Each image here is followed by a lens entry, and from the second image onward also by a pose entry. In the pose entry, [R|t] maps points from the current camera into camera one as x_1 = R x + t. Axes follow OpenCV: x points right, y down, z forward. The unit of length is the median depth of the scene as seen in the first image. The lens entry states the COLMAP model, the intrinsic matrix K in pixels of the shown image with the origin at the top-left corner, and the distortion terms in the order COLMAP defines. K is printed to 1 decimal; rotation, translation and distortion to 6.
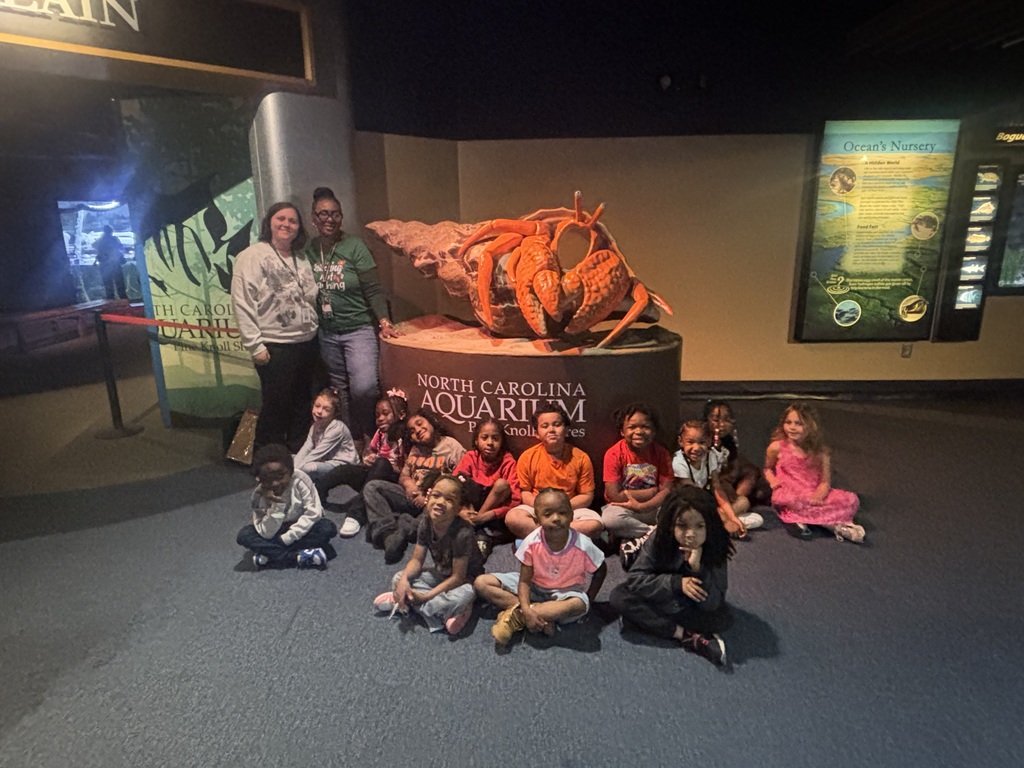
lens RADIAL K [[592.2, 0, 509.9], [0, 592.2, 386.9], [0, 0, 1]] dist [0.008145, 0.000673]
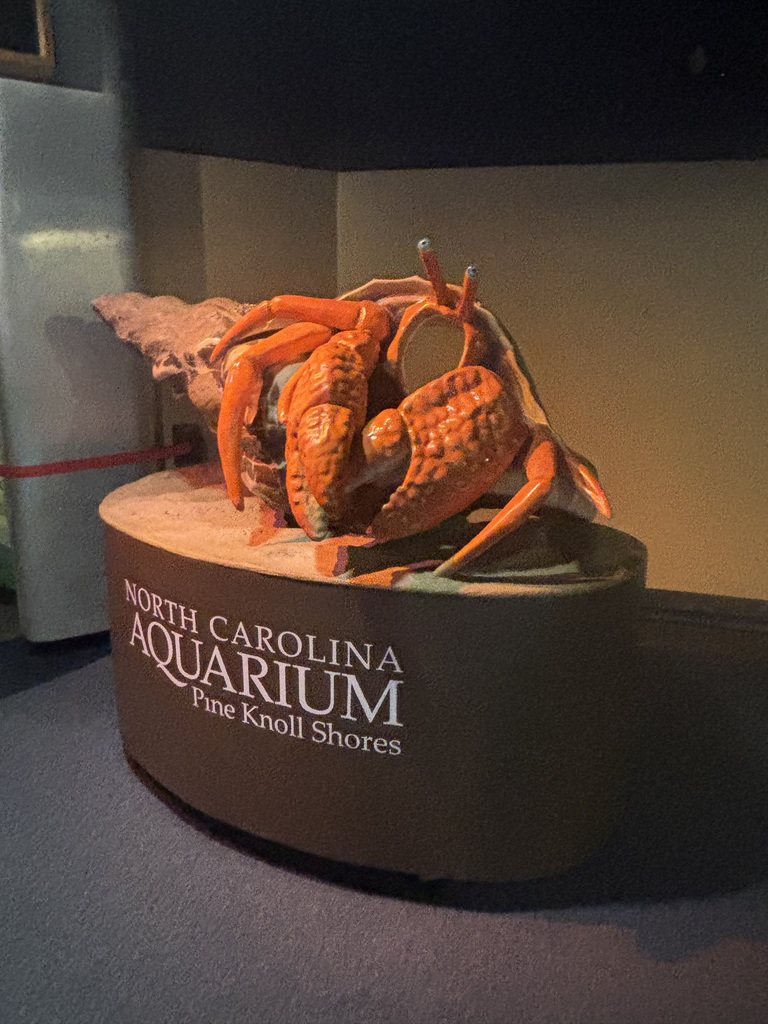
lens RADIAL K [[766.6, 0, 385.7], [0, 766.6, 508.2], [0, 0, 1]] dist [-0.008296, -0.006729]
pose [[0.980406, 0.080757, -0.179673, 0.205473], [-0.083849, 0.996432, -0.009669, -0.104811], [0.178251, 0.024544, 0.983679, 0.384263]]
